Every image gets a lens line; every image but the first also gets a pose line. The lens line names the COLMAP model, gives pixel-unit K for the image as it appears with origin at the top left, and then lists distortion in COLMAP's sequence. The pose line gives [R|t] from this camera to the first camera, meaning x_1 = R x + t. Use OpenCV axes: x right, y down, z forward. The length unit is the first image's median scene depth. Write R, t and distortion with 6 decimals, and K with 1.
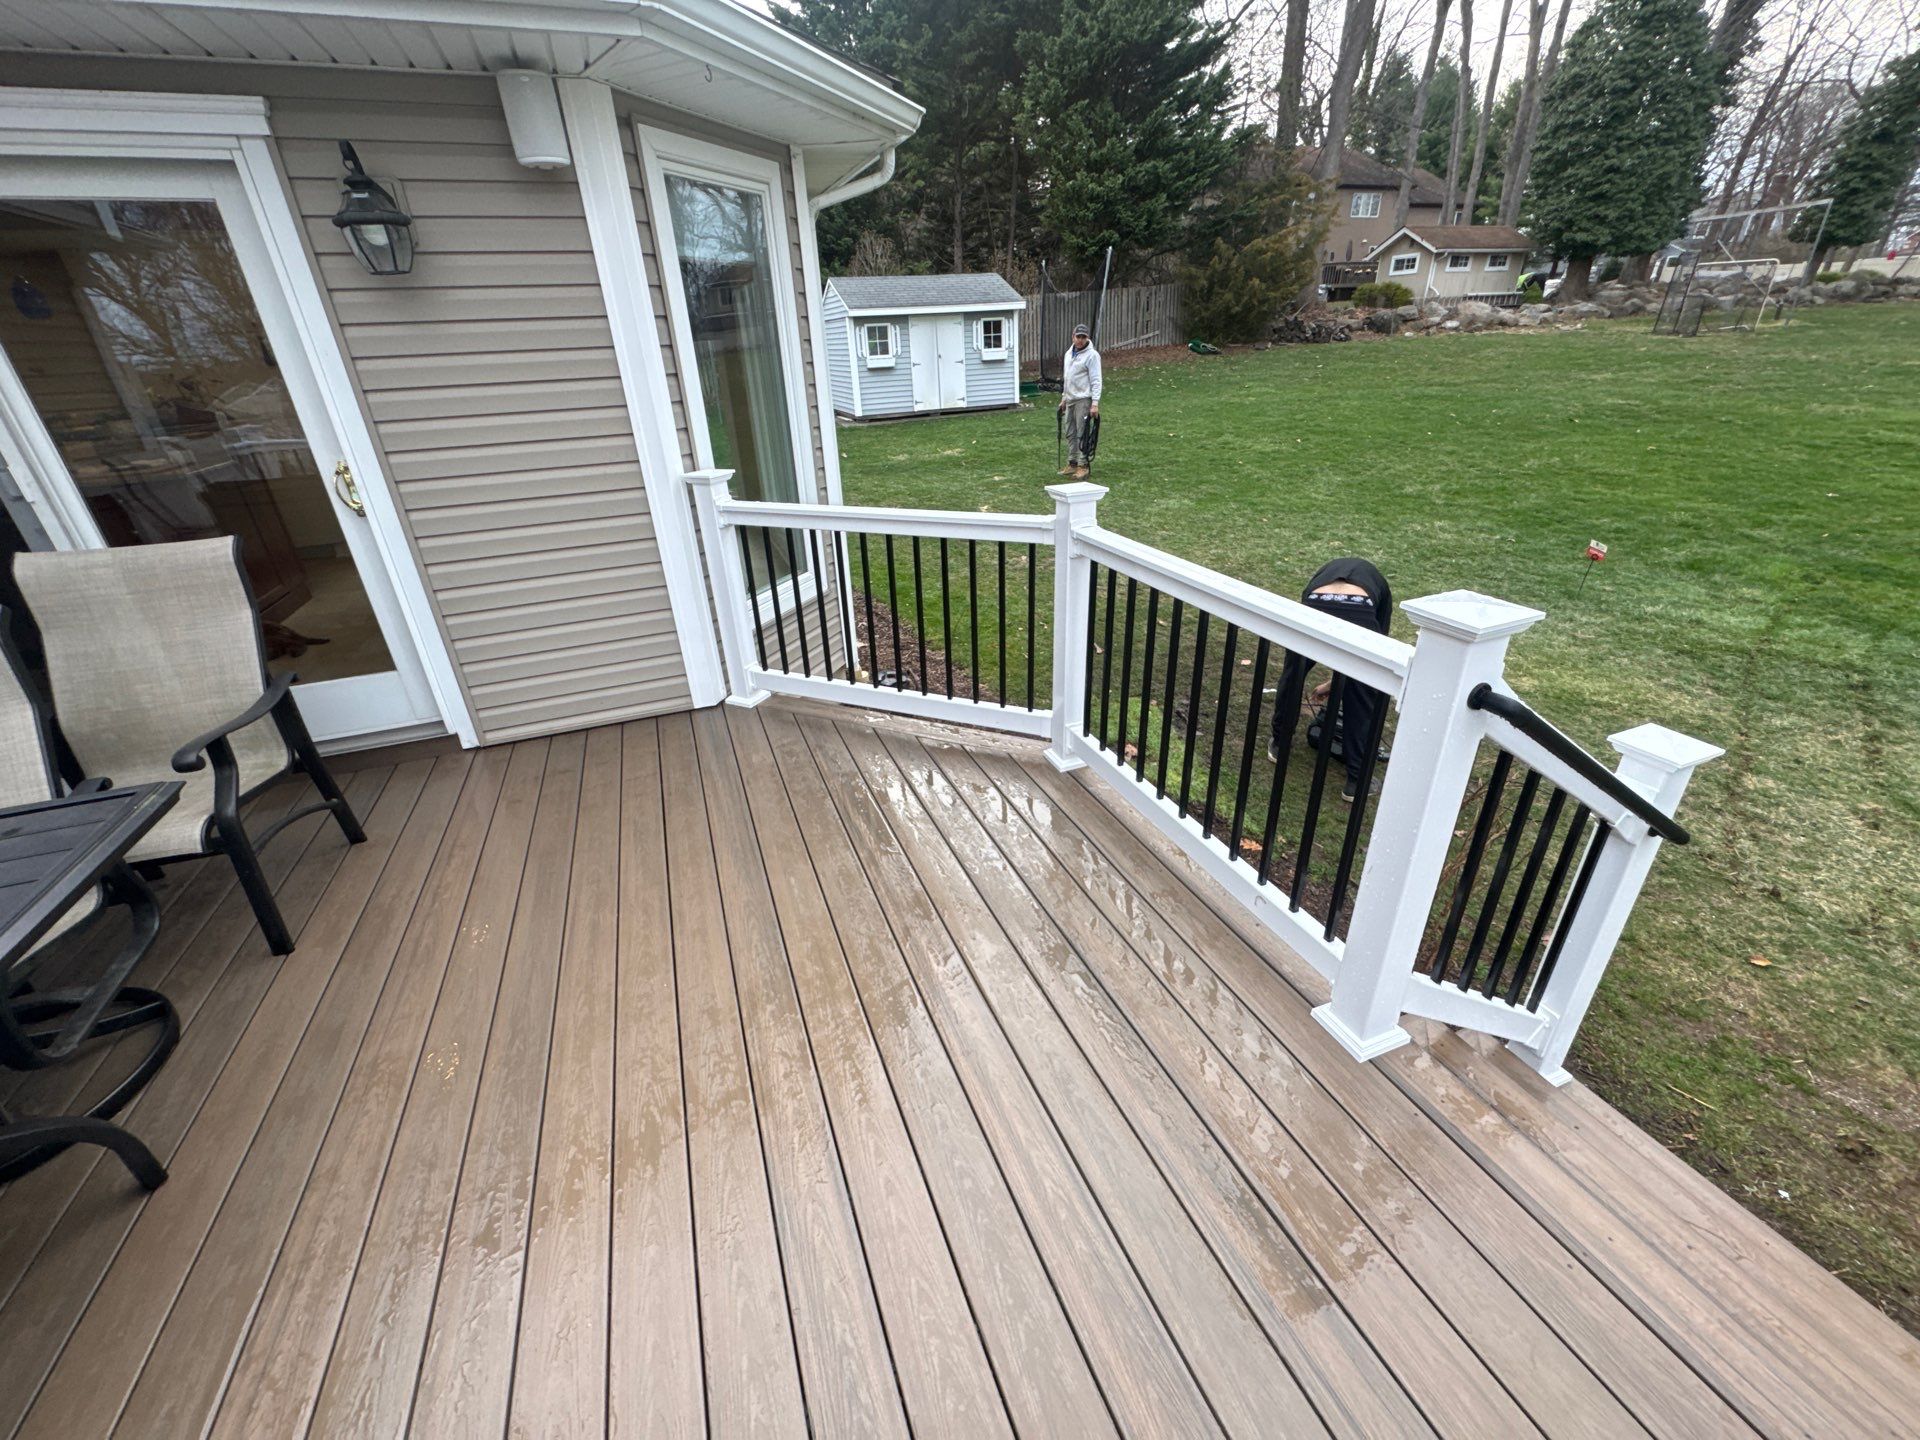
lens RADIAL K [[767.8, 0, 956.6], [0, 767.8, 712.0], [0, 0, 1]] dist [-0.006593, 0.003150]
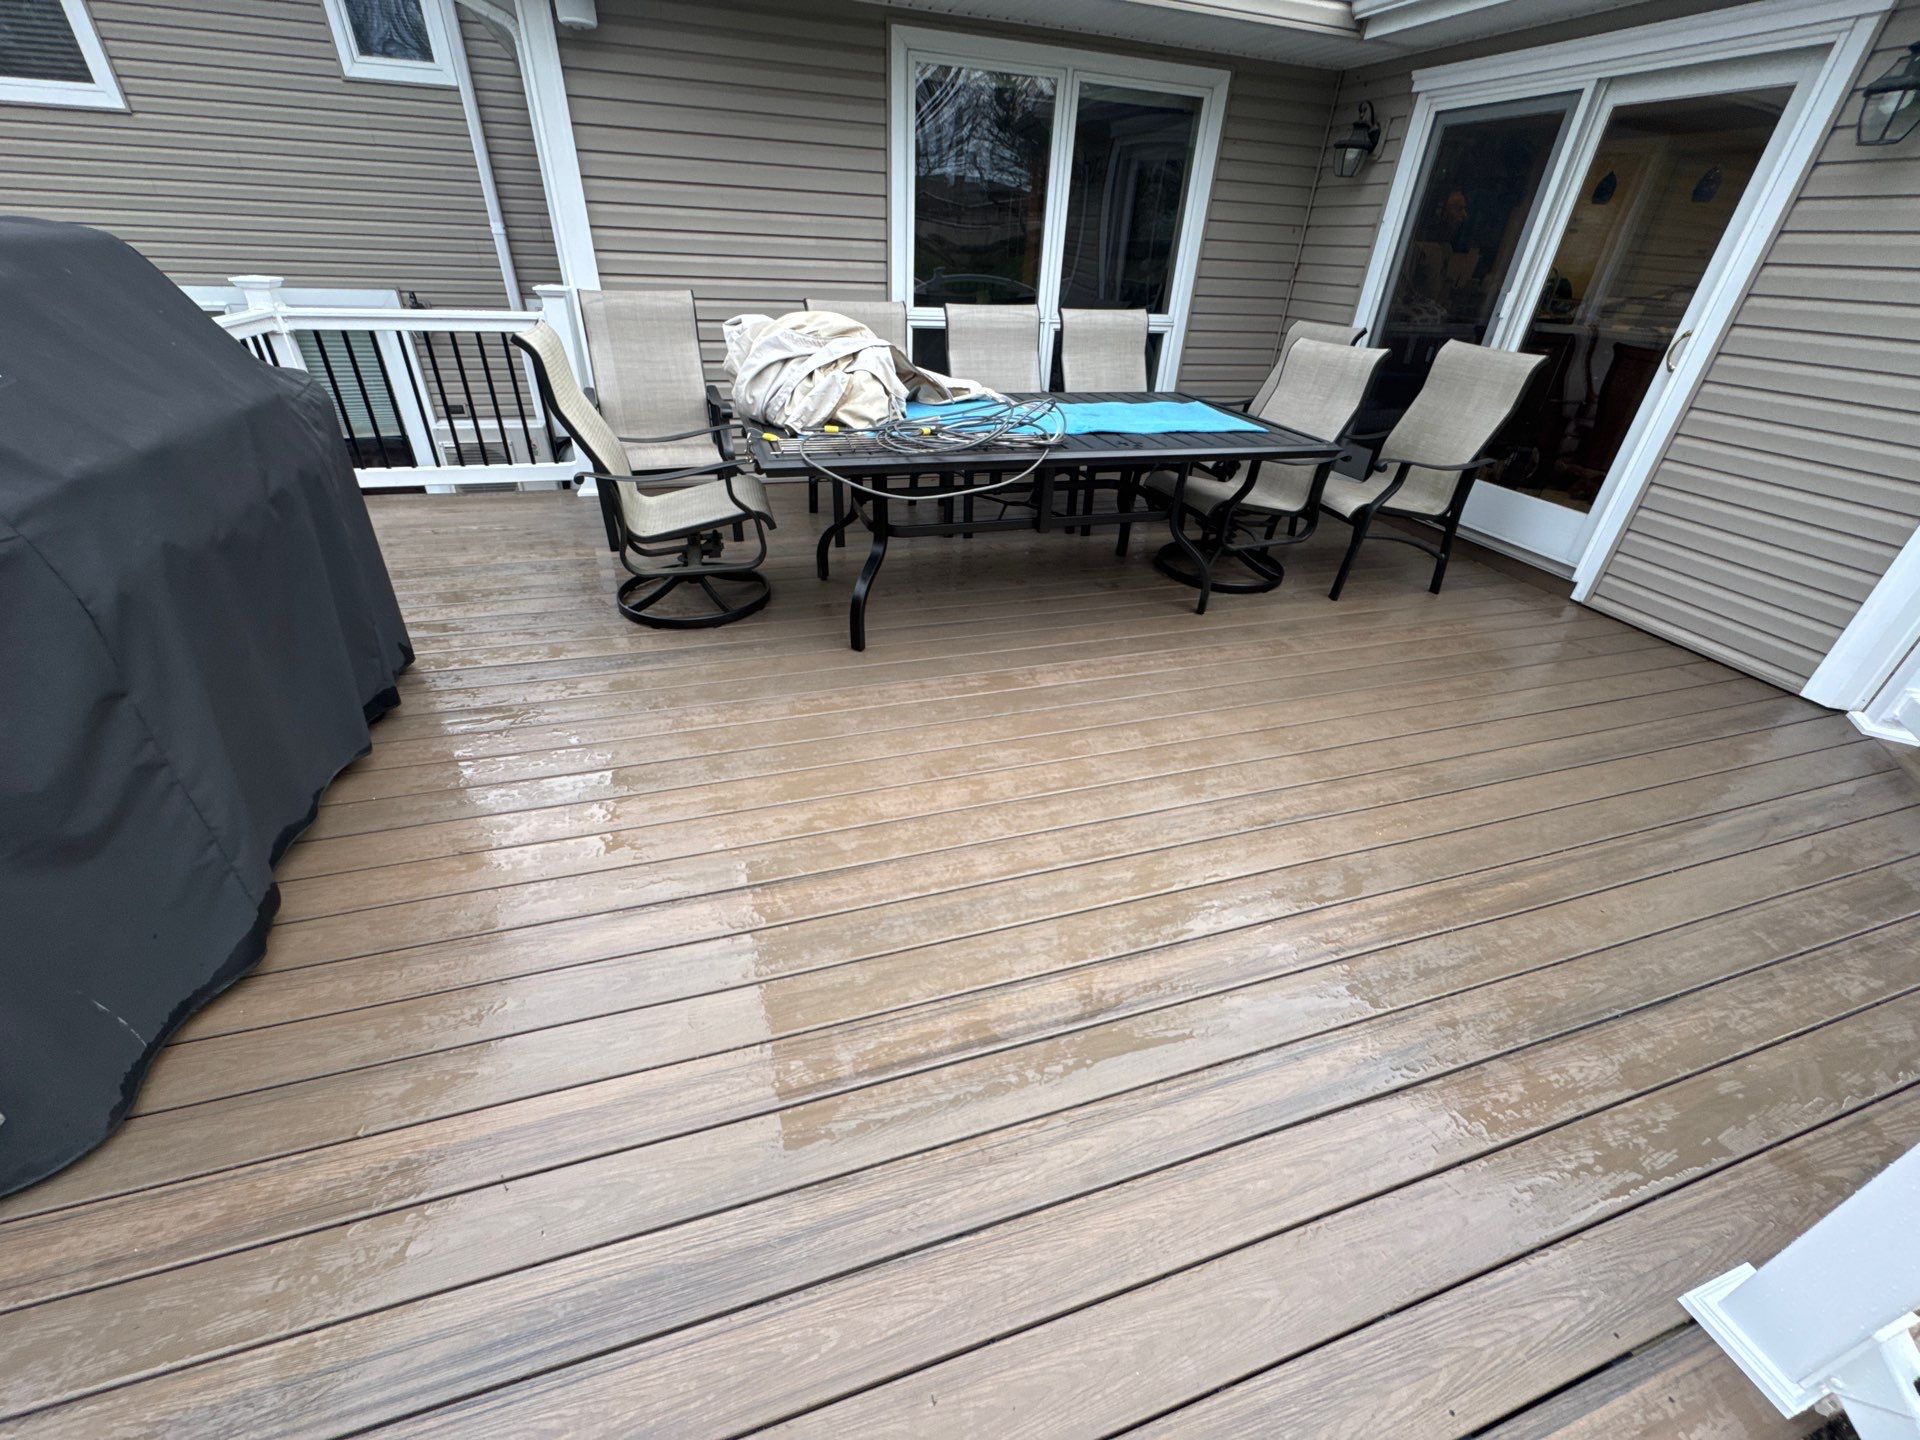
lens RADIAL K [[773.5, 0, 958.4], [0, 773.5, 707.9], [0, 0, 1]] dist [-0.002547, -0.000372]
pose [[-0.062165, 0.545812, -0.835599, 0.440034], [-0.475280, 0.720007, 0.505666, 0.017394], [0.877635, 0.428578, 0.214655, 0.032820]]
